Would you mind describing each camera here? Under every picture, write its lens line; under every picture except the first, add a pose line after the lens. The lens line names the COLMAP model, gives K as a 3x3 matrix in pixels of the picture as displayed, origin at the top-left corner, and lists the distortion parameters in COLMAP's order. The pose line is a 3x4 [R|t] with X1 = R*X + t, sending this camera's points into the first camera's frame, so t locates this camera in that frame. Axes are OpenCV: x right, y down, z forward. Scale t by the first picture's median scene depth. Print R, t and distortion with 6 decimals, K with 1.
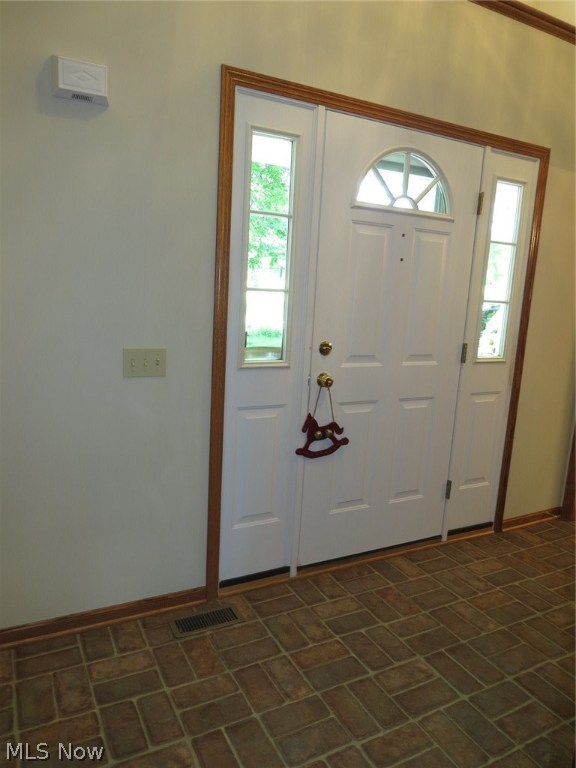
lens RADIAL K [[547.8, 0, 288.0], [0, 547.8, 384.0], [0, 0, 1]] dist [-0.006411, -0.002089]
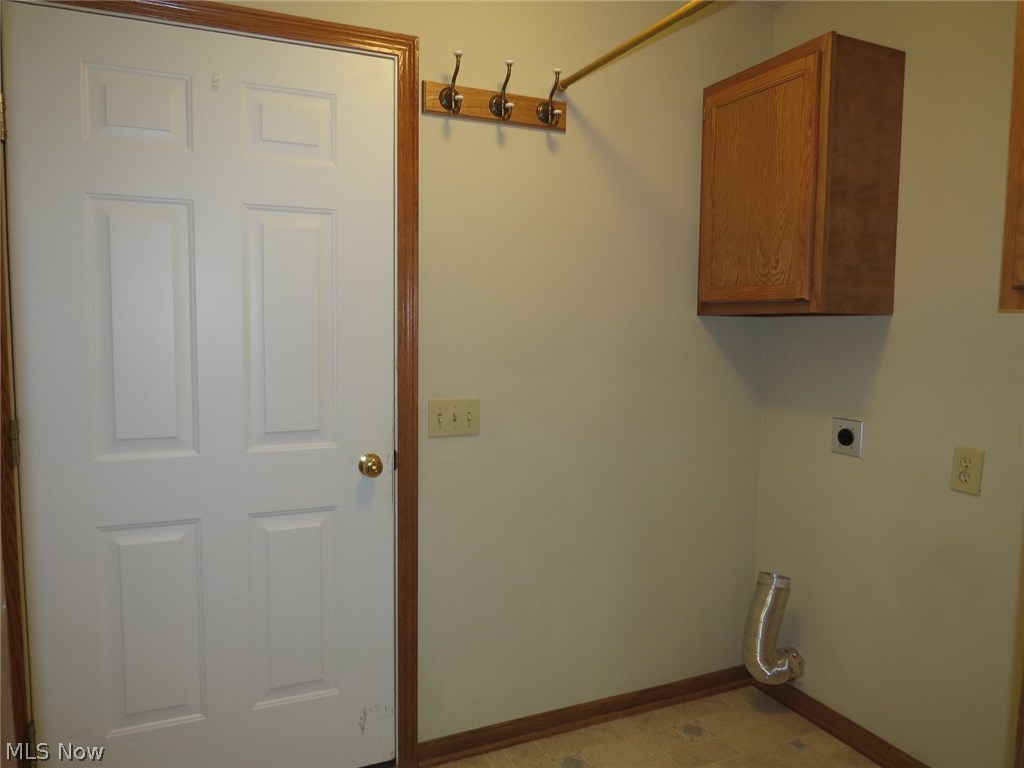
lens RADIAL K [[730.4, 0, 512.0], [0, 730.4, 384.0], [0, 0, 1]] dist [-0.006411, -0.002089]
pose [[0.997173, -0.034571, -0.066709, 0.514983], [0.028063, 0.994972, -0.096141, -0.024243], [0.069697, 0.093997, 0.993130, 0.291190]]
